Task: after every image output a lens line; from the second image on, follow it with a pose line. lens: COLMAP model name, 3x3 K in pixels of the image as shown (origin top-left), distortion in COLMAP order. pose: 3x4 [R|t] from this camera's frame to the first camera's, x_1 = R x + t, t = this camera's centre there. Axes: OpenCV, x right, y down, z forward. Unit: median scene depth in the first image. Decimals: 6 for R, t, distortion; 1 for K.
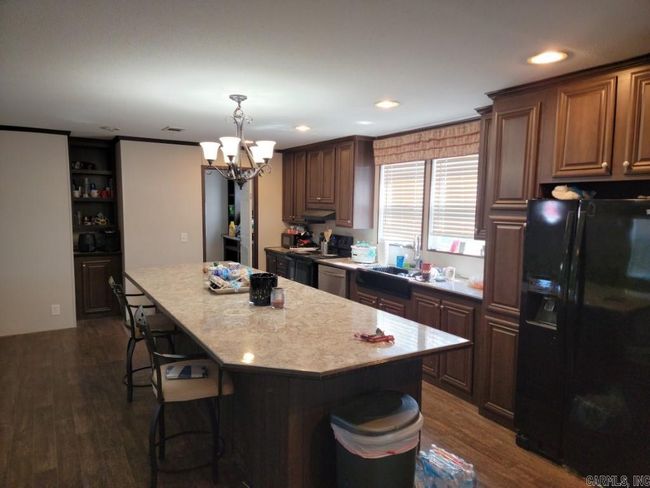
lens RADIAL K [[462.9, 0, 325.0], [0, 462.9, 244.0], [0, 0, 1]] dist [0.064072, -0.001905]
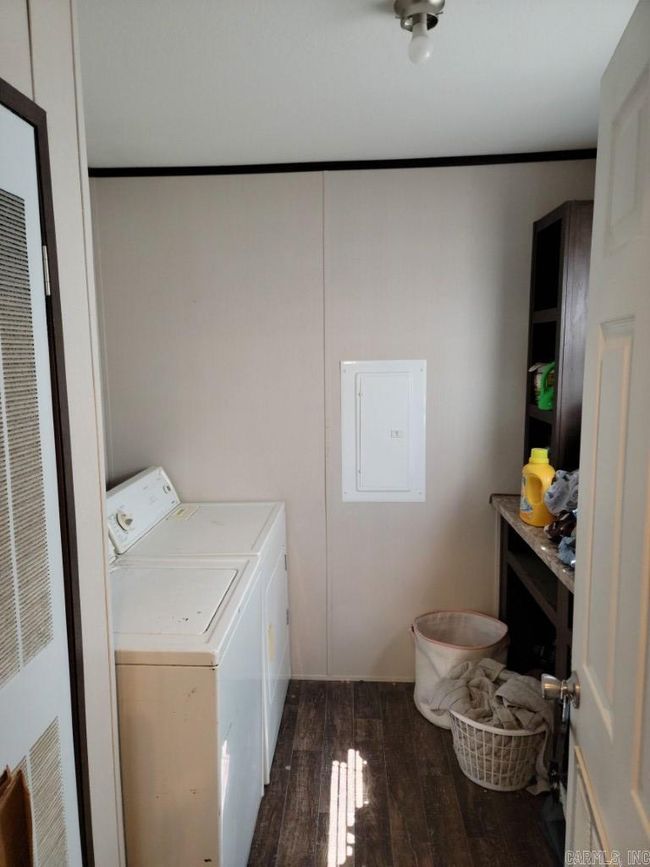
lens RADIAL K [[617.4, 0, 325.0], [0, 617.4, 433.5], [0, 0, 1]] dist [0.064072, -0.001905]
pose [[0.822537, 0.055570, -0.565991, -0.123002], [-0.030481, 0.998092, 0.053698, -0.065576], [0.567895, -0.026917, 0.822661, 0.717926]]
